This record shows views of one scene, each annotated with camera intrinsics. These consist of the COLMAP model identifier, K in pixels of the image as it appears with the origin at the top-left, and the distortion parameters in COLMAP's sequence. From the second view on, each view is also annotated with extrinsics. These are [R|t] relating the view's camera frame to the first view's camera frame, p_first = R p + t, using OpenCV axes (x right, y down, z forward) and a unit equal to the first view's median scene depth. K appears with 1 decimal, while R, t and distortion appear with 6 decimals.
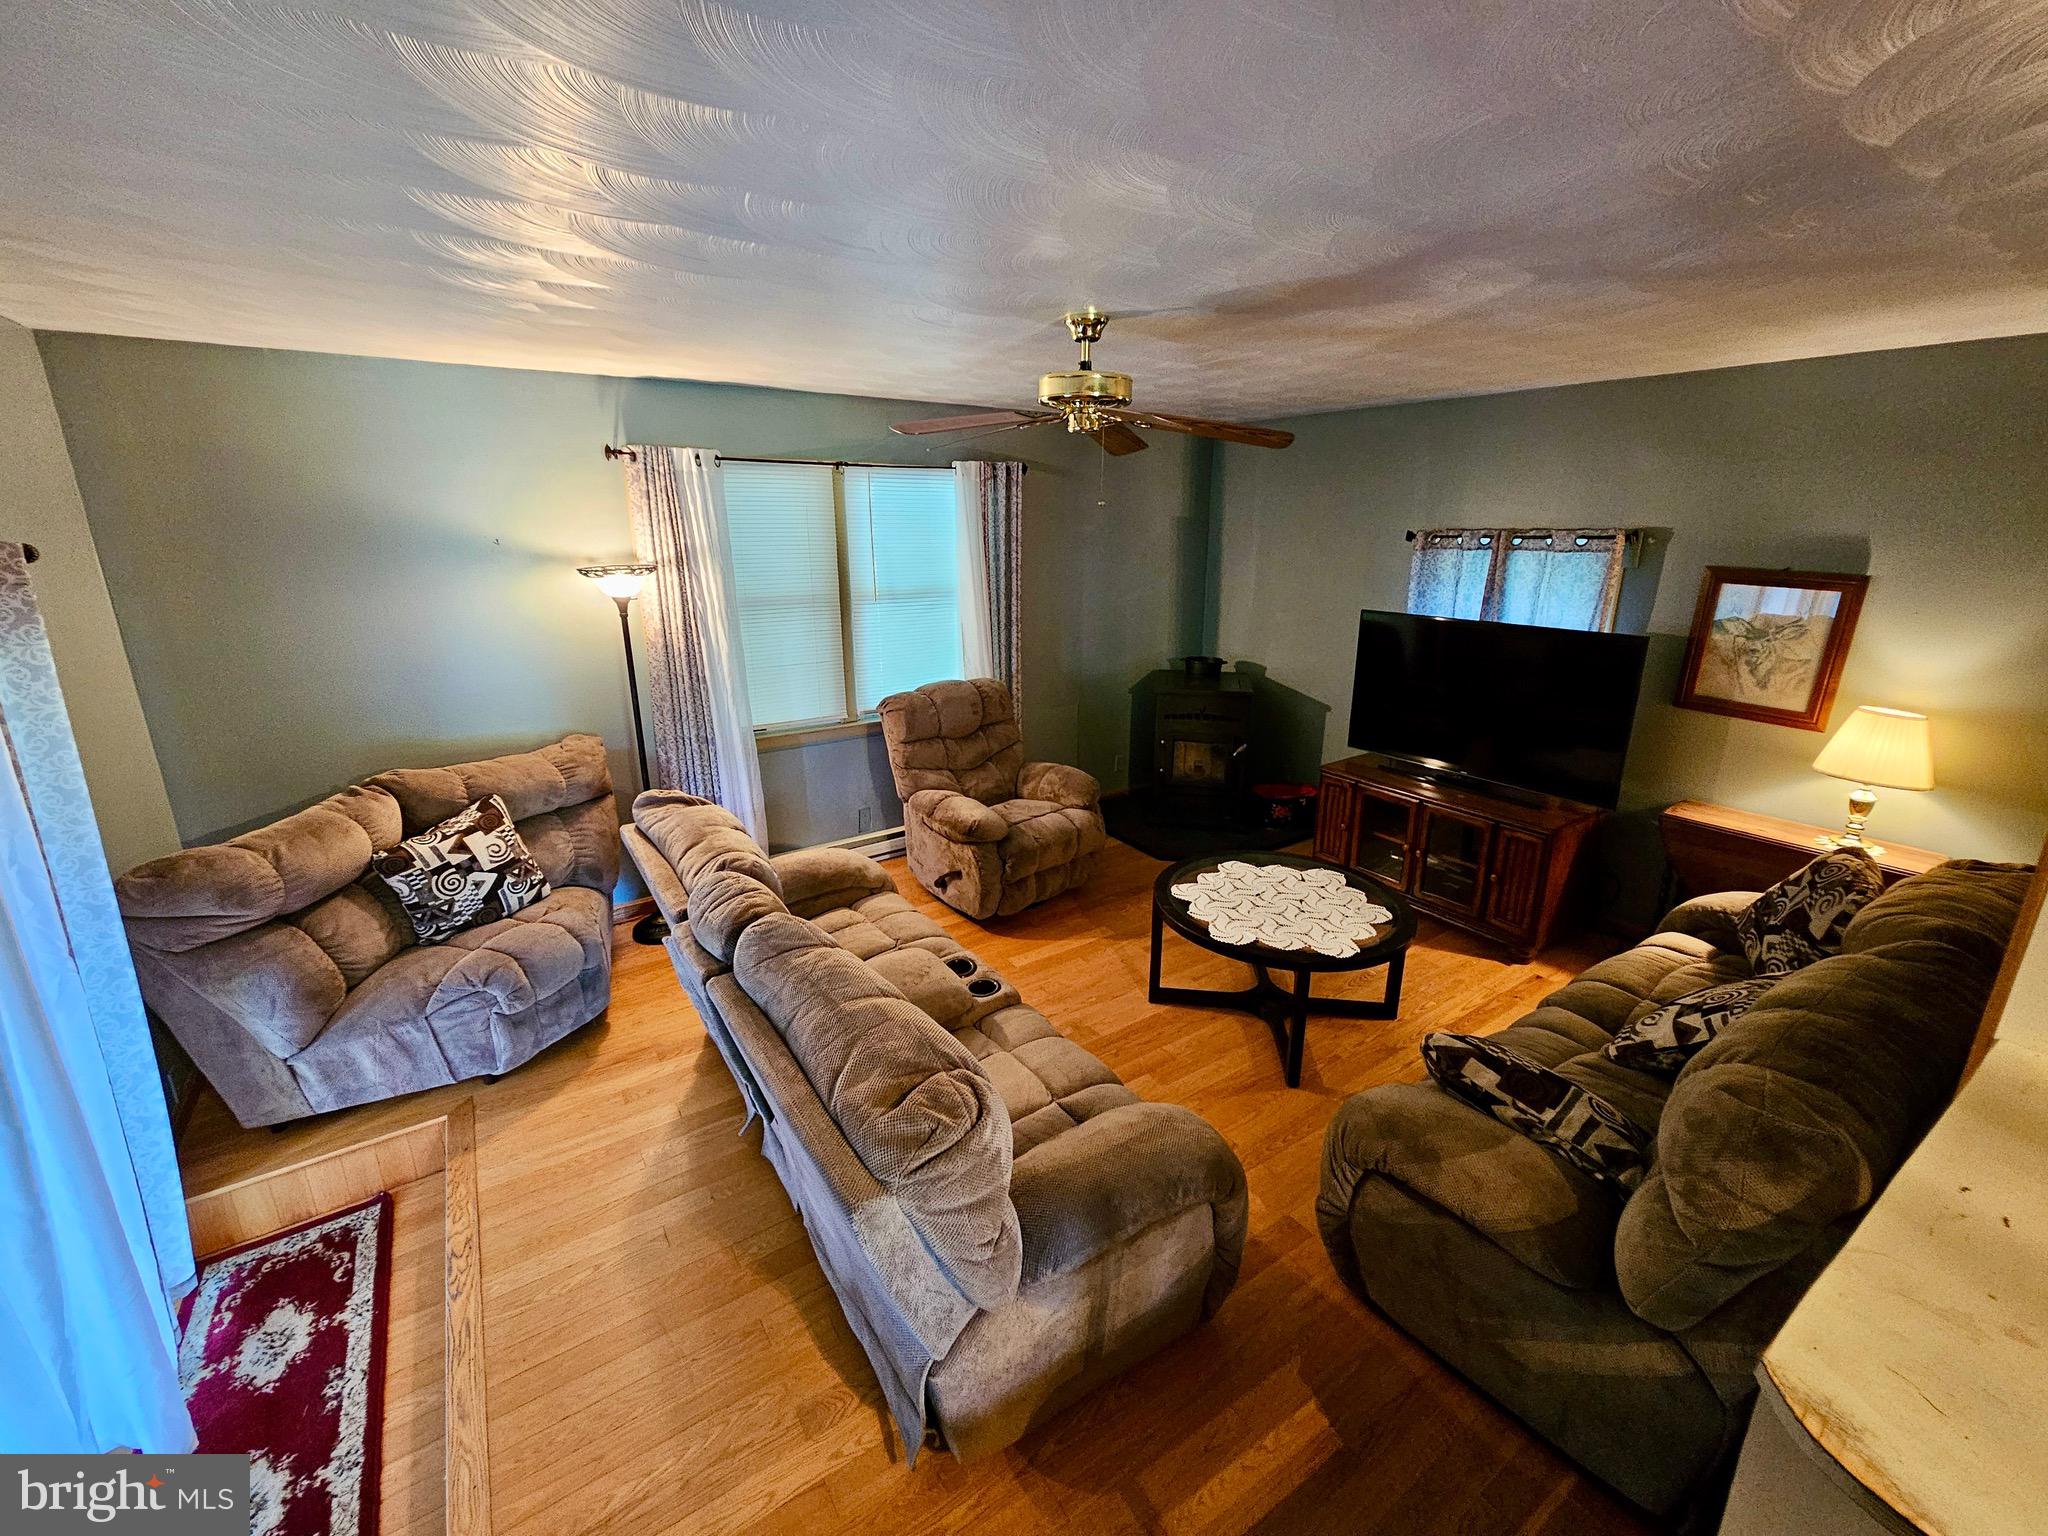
lens RADIAL K [[840.9, 0, 1015.3], [0, 840.9, 753.7], [0, 0, 1]] dist [0.000899, 0.000338]
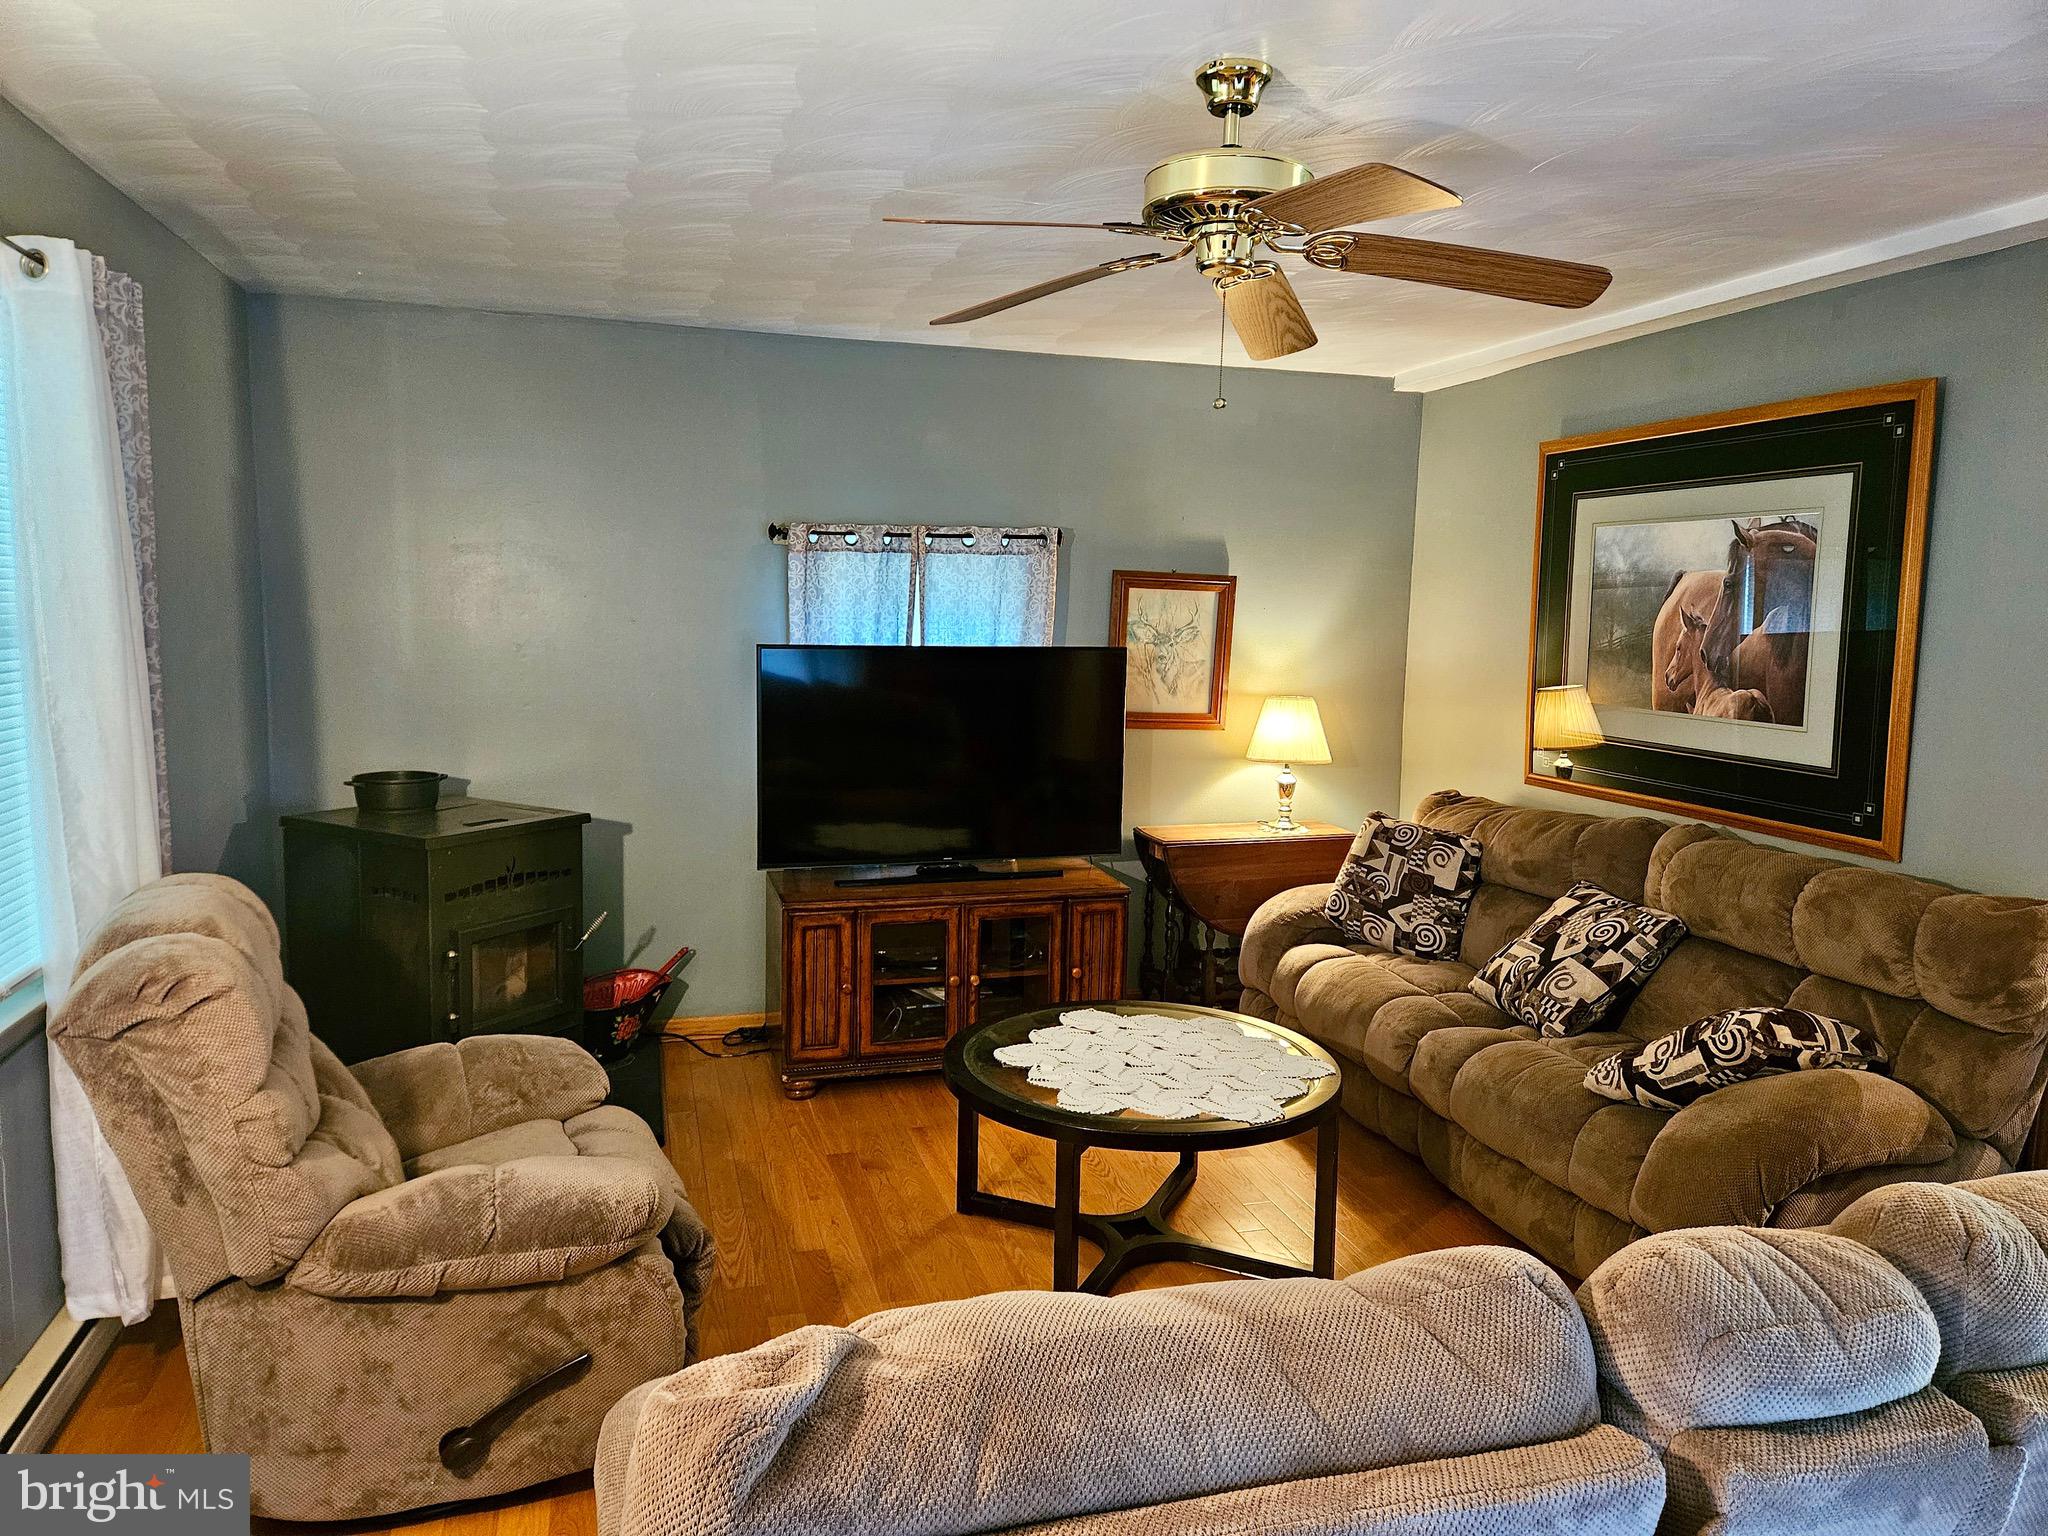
lens RADIAL K [[1388.1, 0, 1013.7], [0, 1388.1, 760.9], [0, 0, 1]] dist [0.065348, -0.013546]
pose [[0.309706, -0.108680, 0.944601, -0.680120], [0.240964, 0.969986, 0.032596, -0.102315], [-0.919793, 0.217520, 0.326599, 0.685734]]
